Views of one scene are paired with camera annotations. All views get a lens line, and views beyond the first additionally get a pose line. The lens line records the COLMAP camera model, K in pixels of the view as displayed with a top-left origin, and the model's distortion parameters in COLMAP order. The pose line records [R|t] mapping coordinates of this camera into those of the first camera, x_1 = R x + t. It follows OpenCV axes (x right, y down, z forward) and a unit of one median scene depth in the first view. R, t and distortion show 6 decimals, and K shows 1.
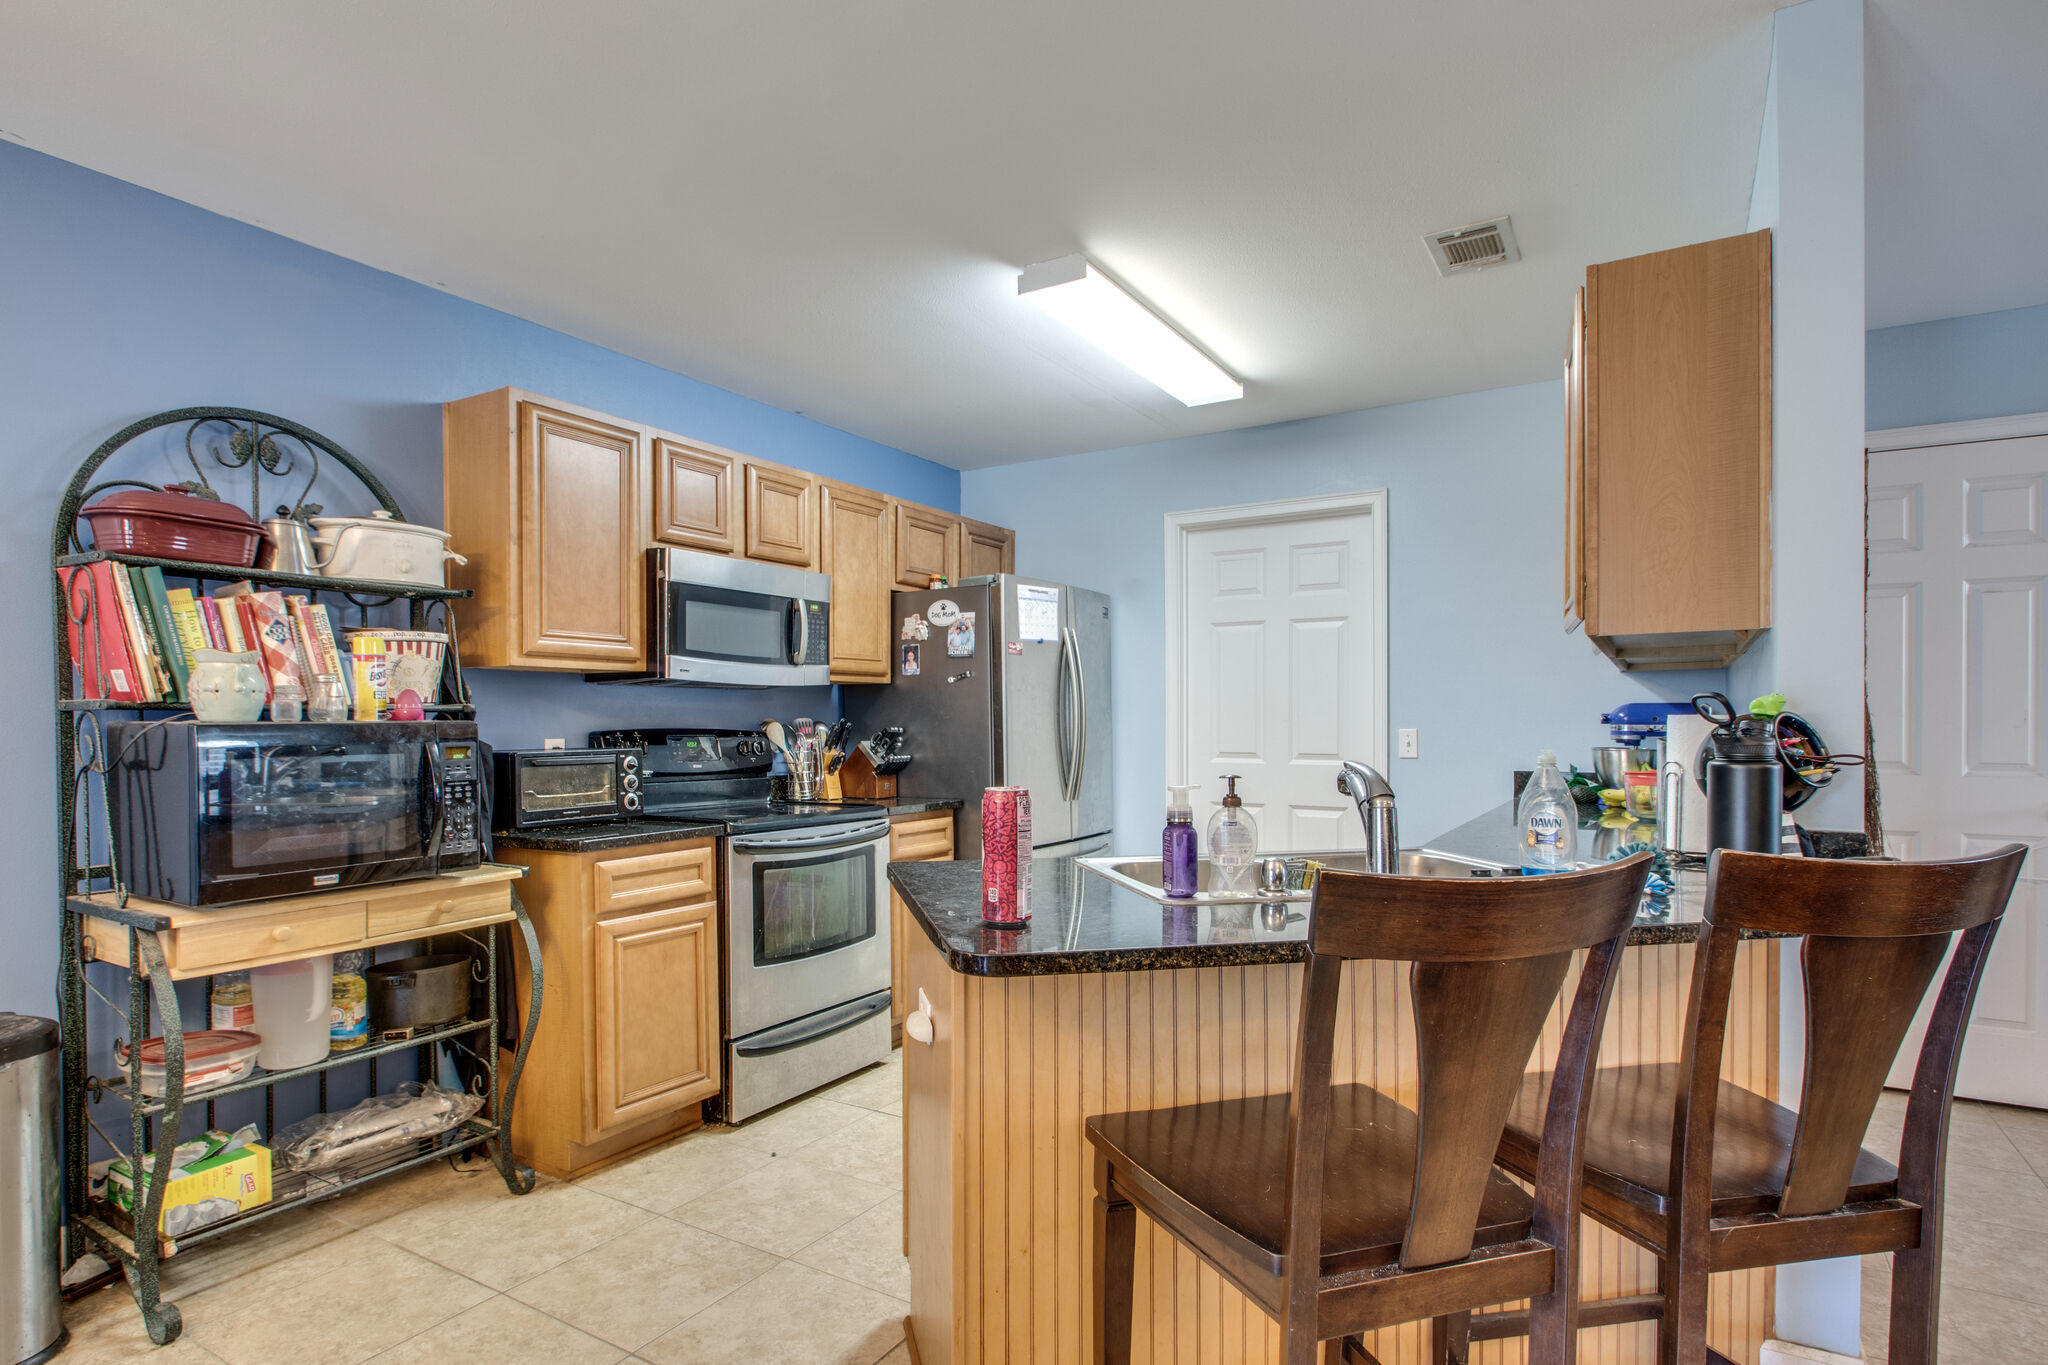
lens RADIAL K [[1022.3, 0, 1045.1], [0, 1022.3, 739.4], [0, 0, 1]] dist [0.003258, -0.000547]
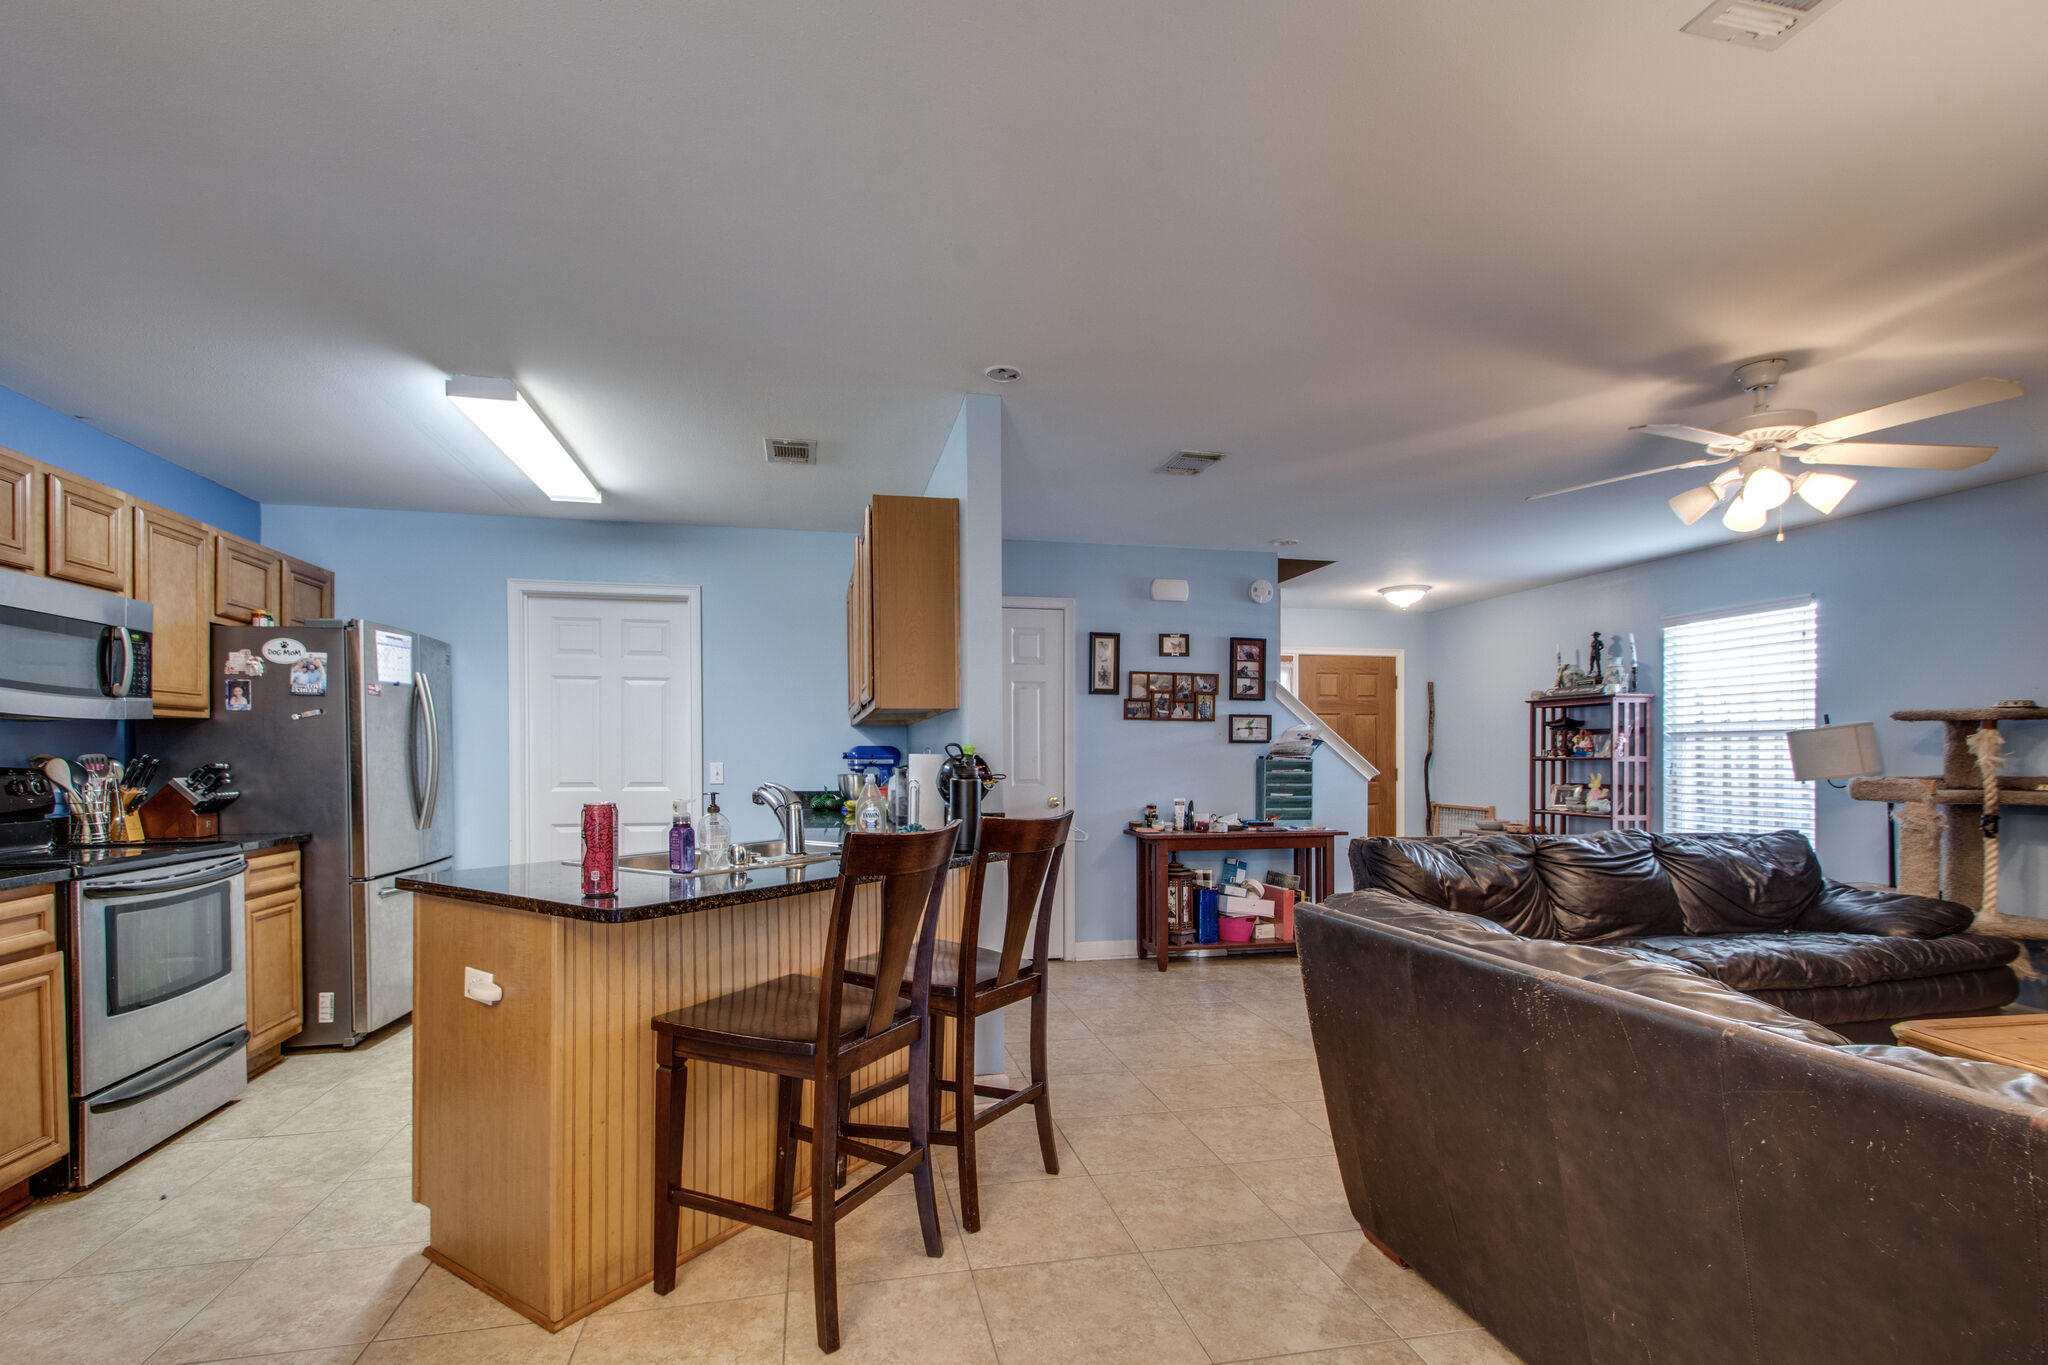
lens RADIAL K [[870.3, 0, 988.7], [0, 870.3, 763.0], [0, 0, 1]] dist [0.003026, -0.007593]
pose [[0.735989, -0.004658, 0.676978, -0.192303], [0.011871, 0.999911, -0.006026, 0.001679], [-0.676890, 0.012471, 0.735979, -0.123124]]
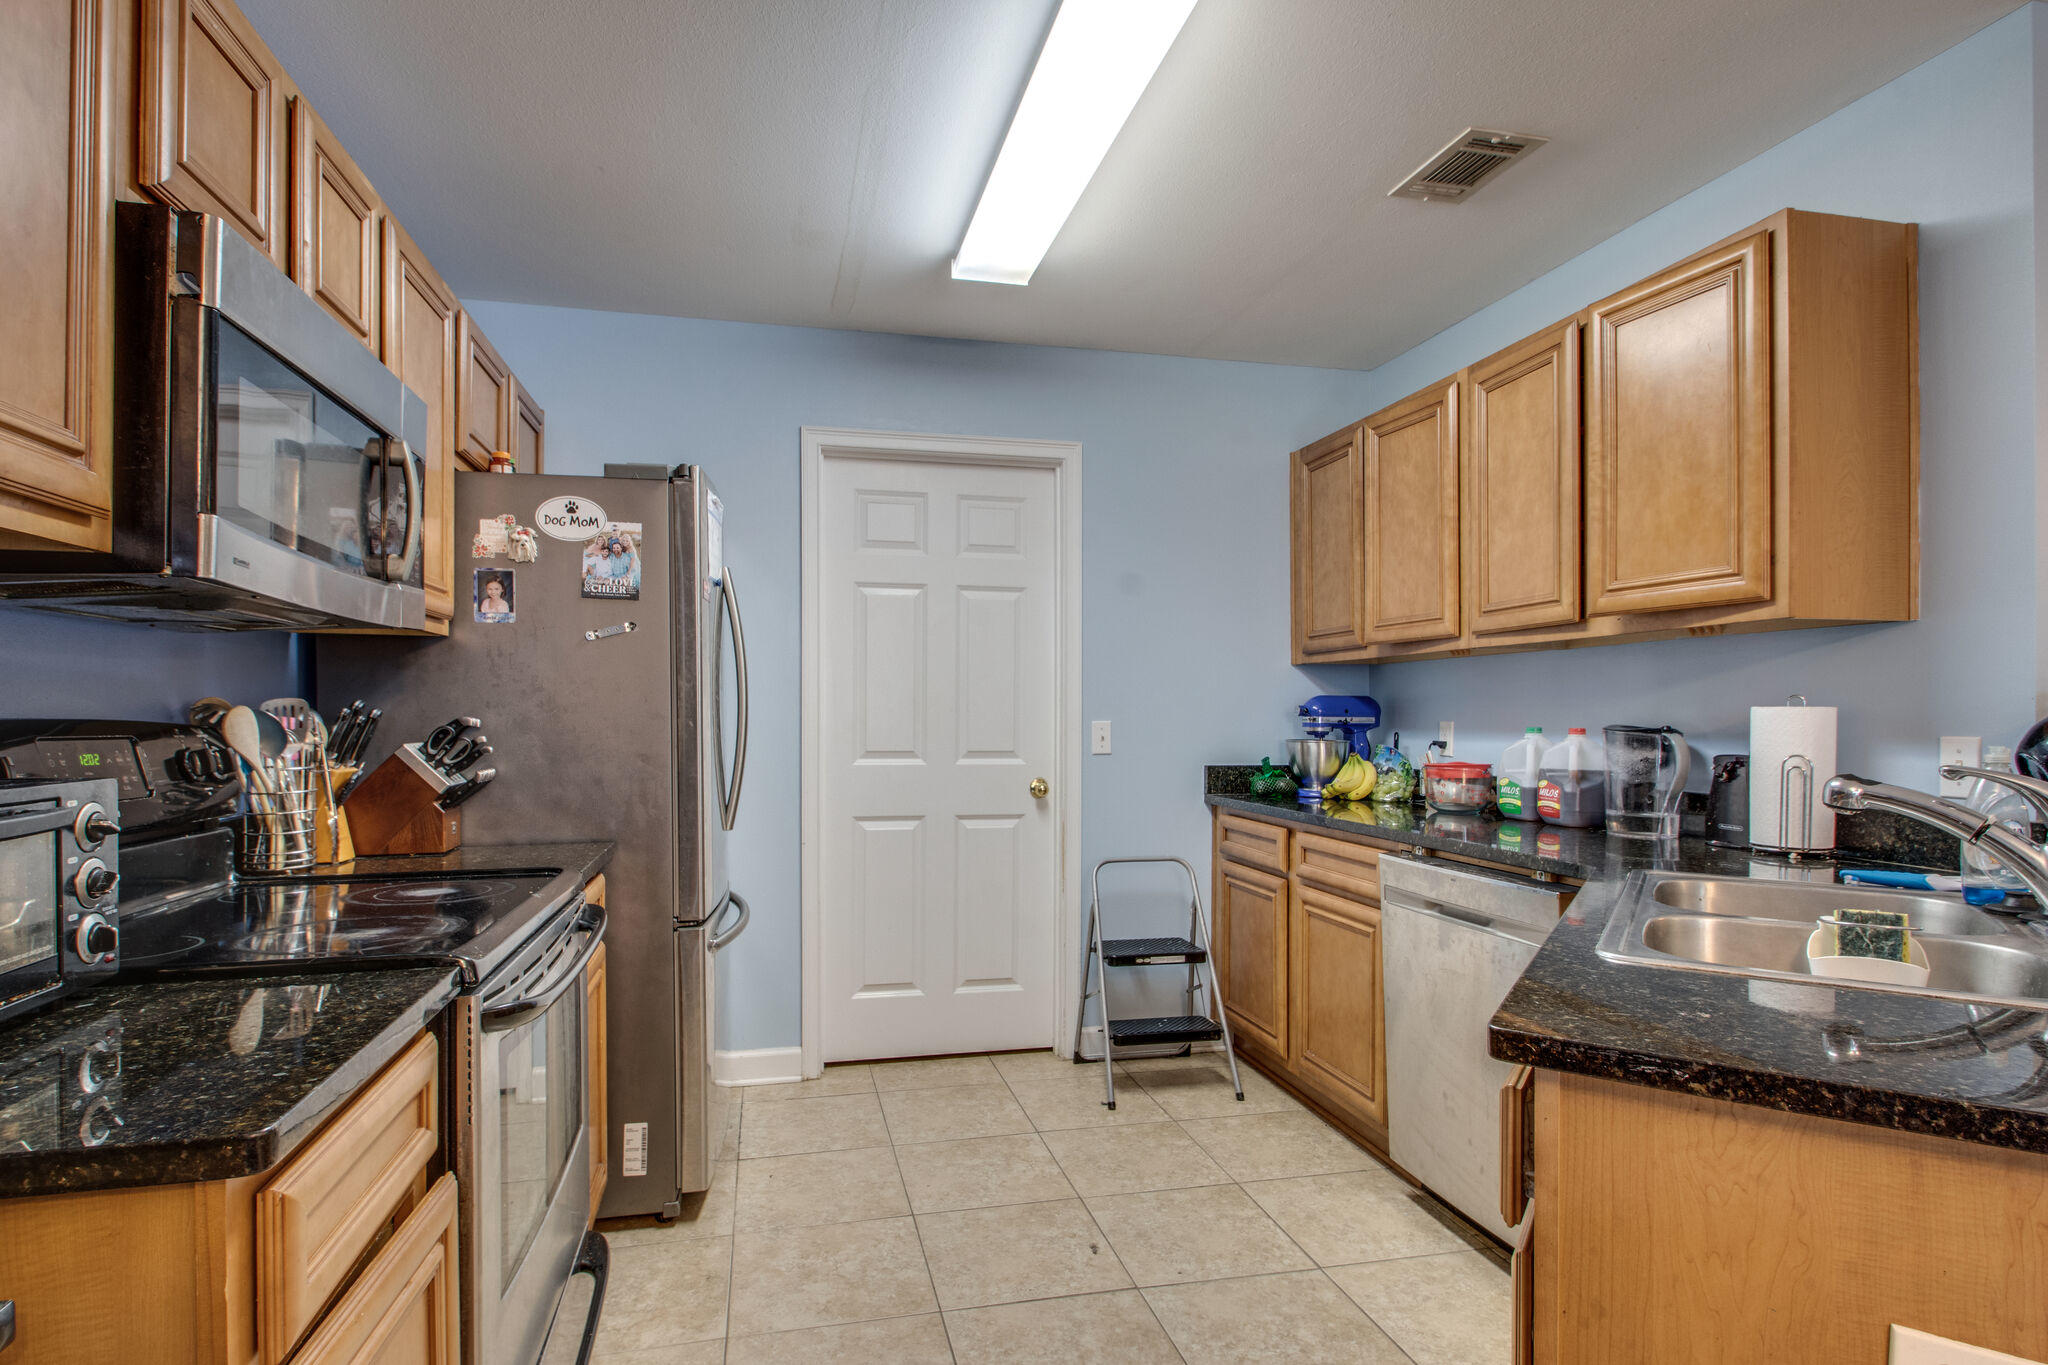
lens RADIAL K [[1022.3, 0, 974.9], [0, 1022.3, 723.5], [0, 0, 1]] dist [0.003258, -0.000547]
pose [[0.742451, -0.001581, 0.669899, -0.357784], [0.006691, 0.999965, -0.005056, -0.004852], [-0.669867, 0.008236, 0.742435, 0.481249]]
